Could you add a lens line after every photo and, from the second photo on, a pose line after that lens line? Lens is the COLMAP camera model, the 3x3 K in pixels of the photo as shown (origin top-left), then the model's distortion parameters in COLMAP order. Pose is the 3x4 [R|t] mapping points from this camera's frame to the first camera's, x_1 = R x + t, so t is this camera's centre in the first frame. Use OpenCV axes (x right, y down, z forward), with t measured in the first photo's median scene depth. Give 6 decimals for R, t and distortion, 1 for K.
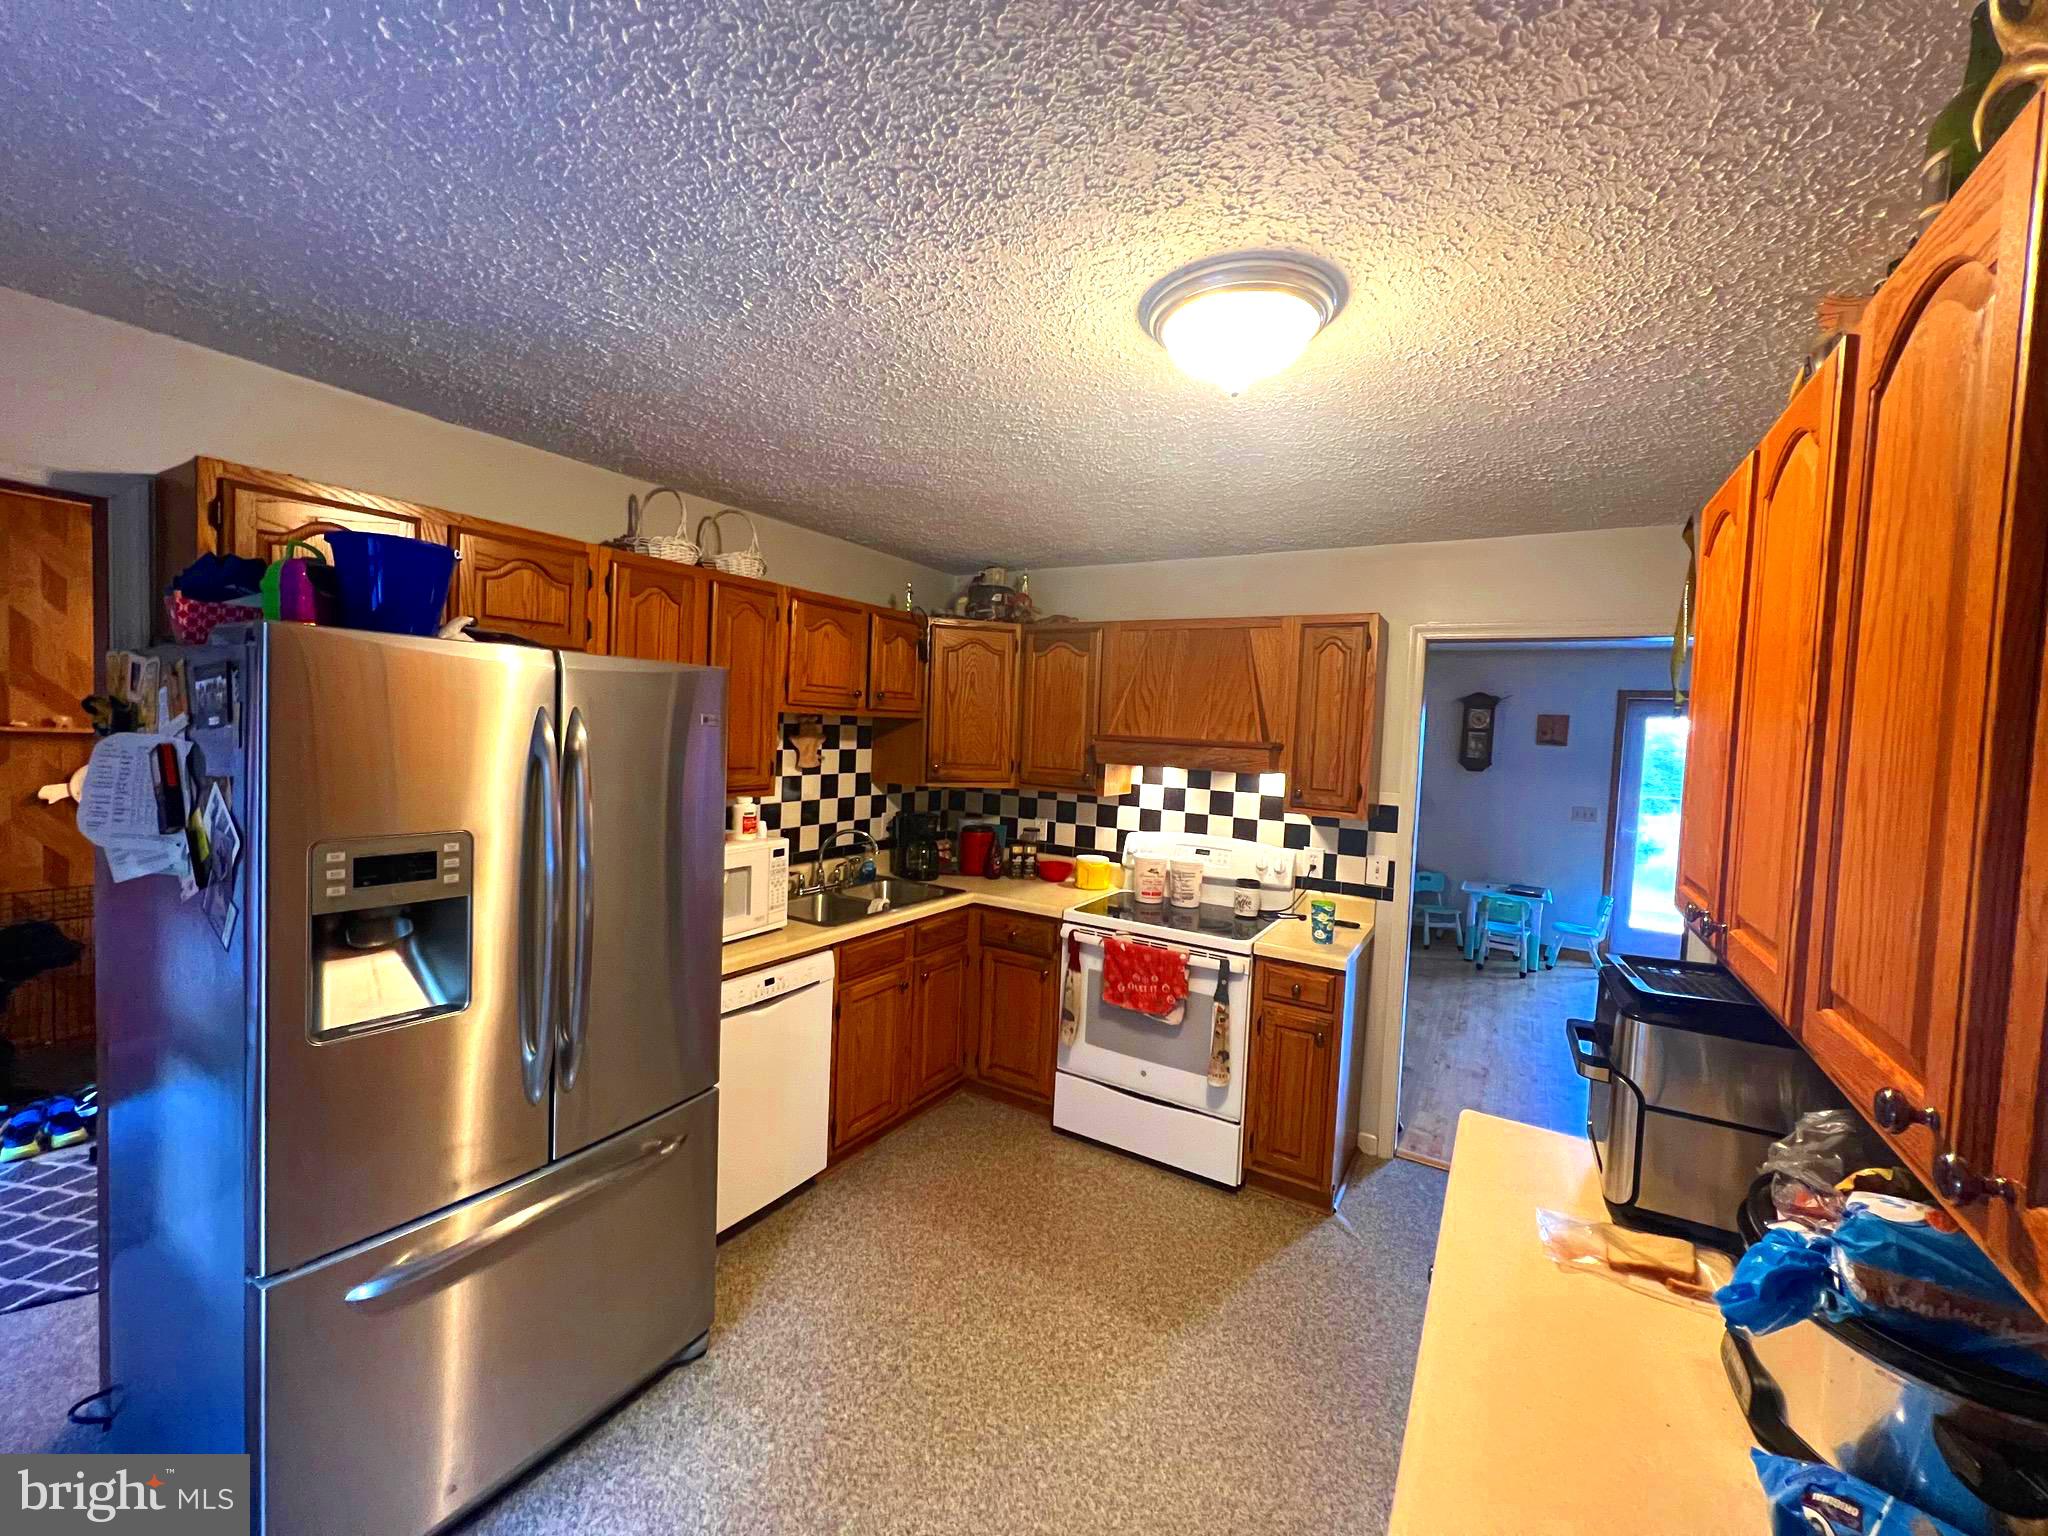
lens RADIAL K [[818.4, 0, 1023.4], [0, 818.4, 760.9], [0, 0, 1]] dist [0.002095, -0.000162]
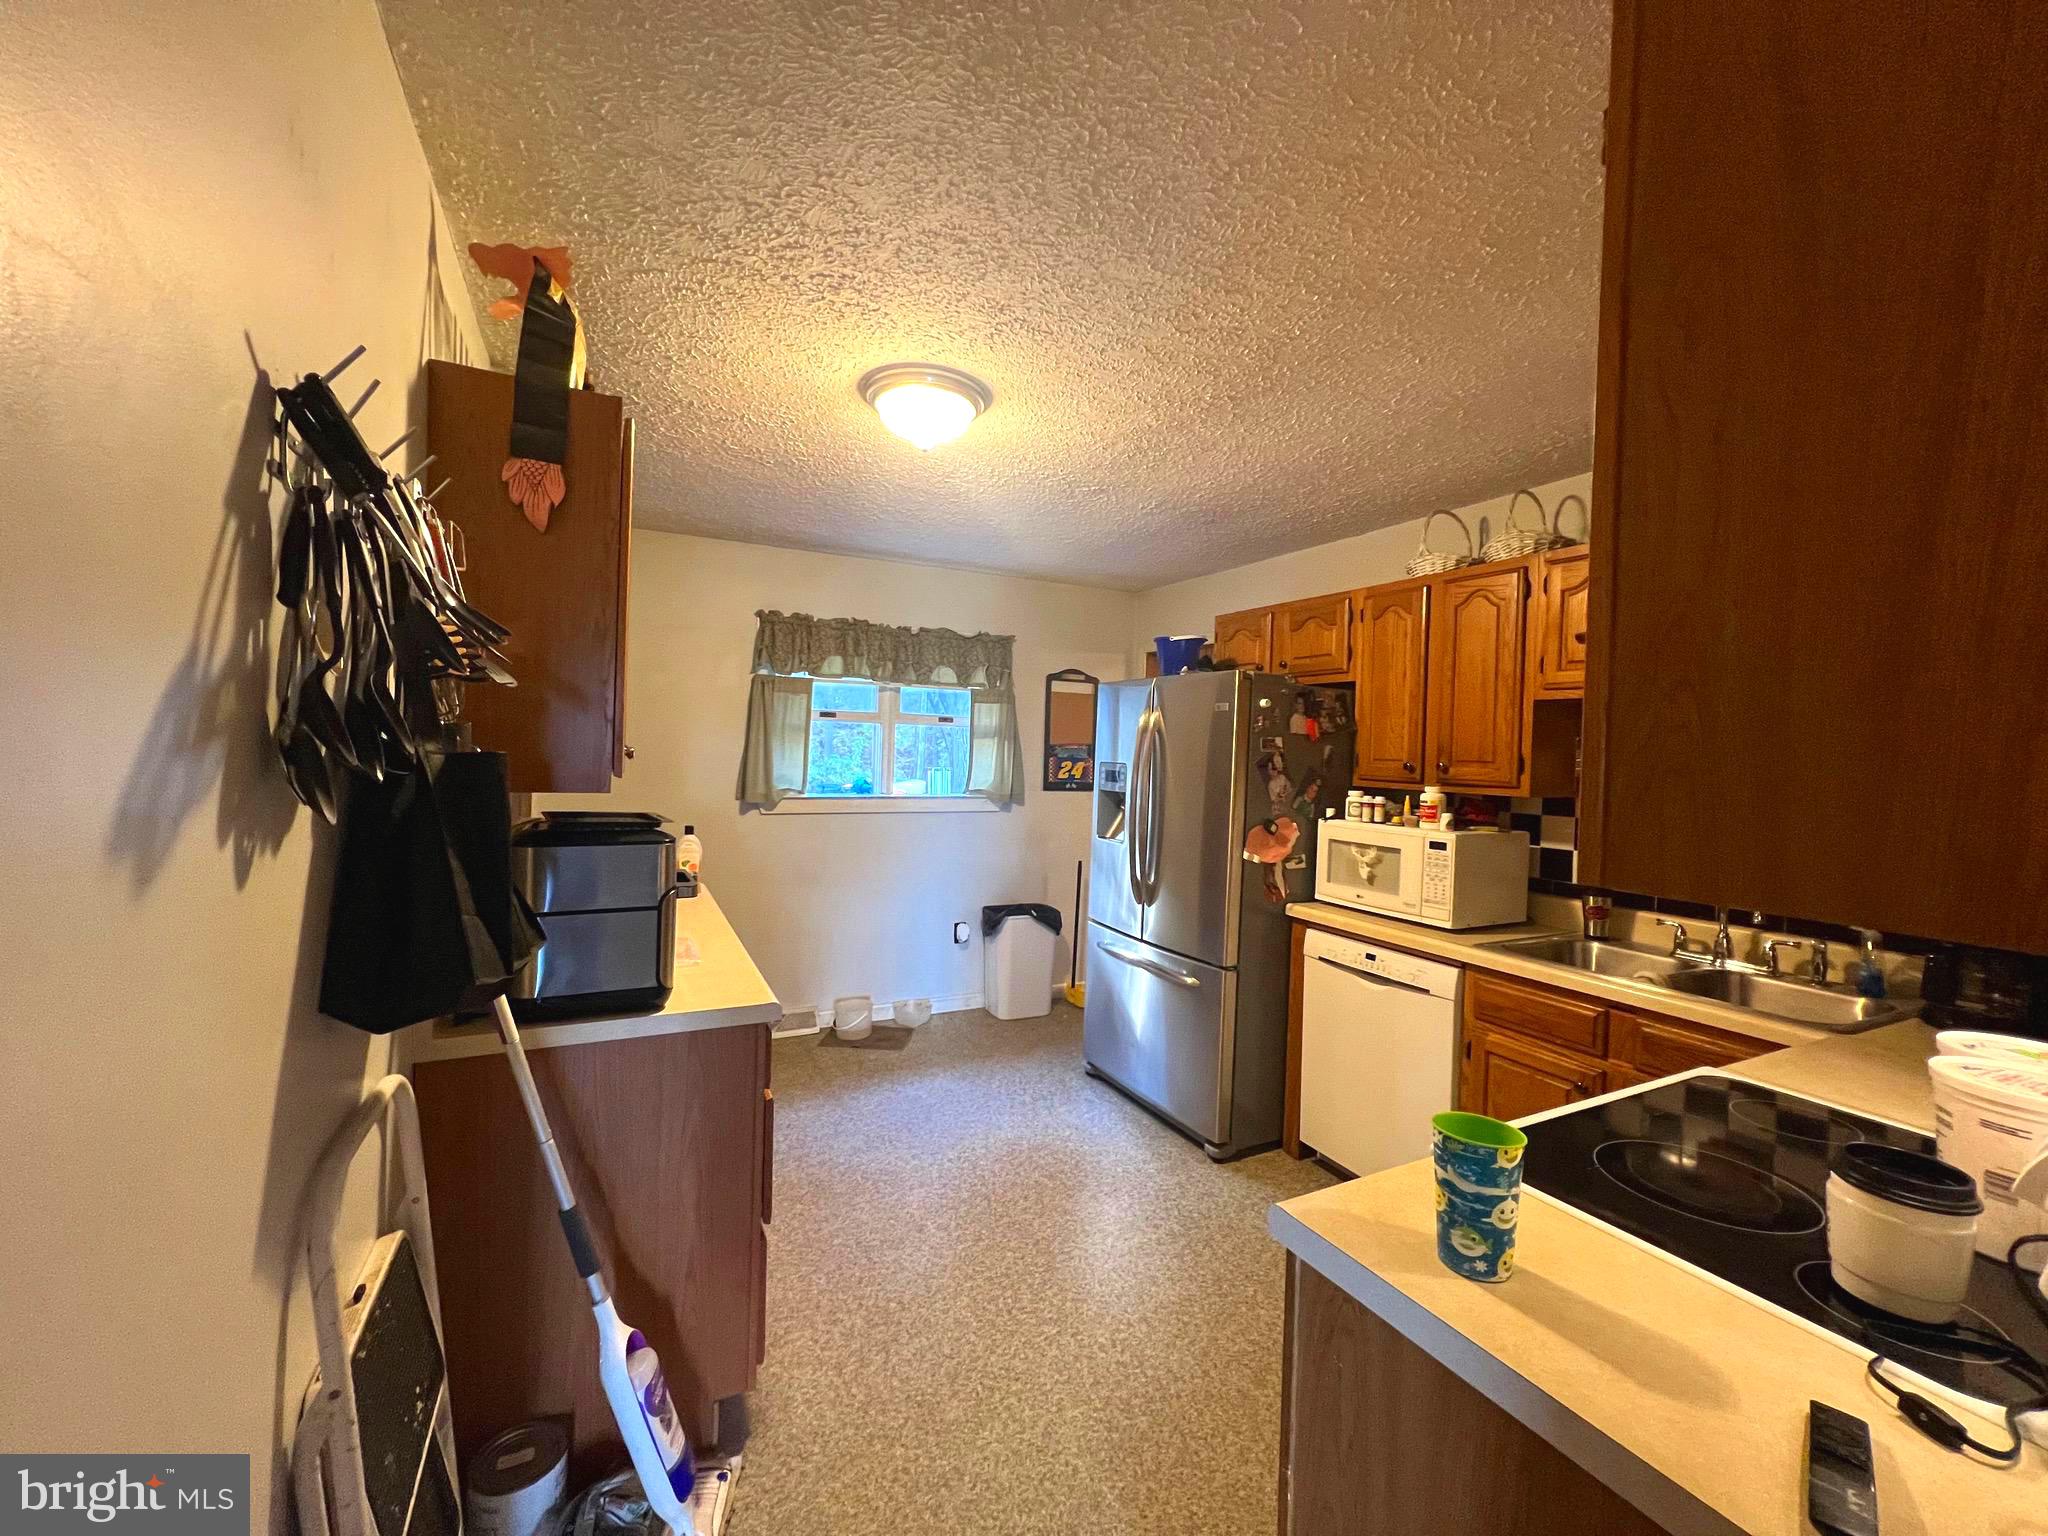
lens RADIAL K [[818.4, 0, 1020.5], [0, 818.4, 758.7], [0, 0, 1]] dist [0.002095, -0.000162]
pose [[-0.525449, -0.049398, -0.849390, 0.872809], [-0.096155, 0.995365, 0.001595, 0.062628], [0.845374, 0.082511, -0.527764, 1.221155]]
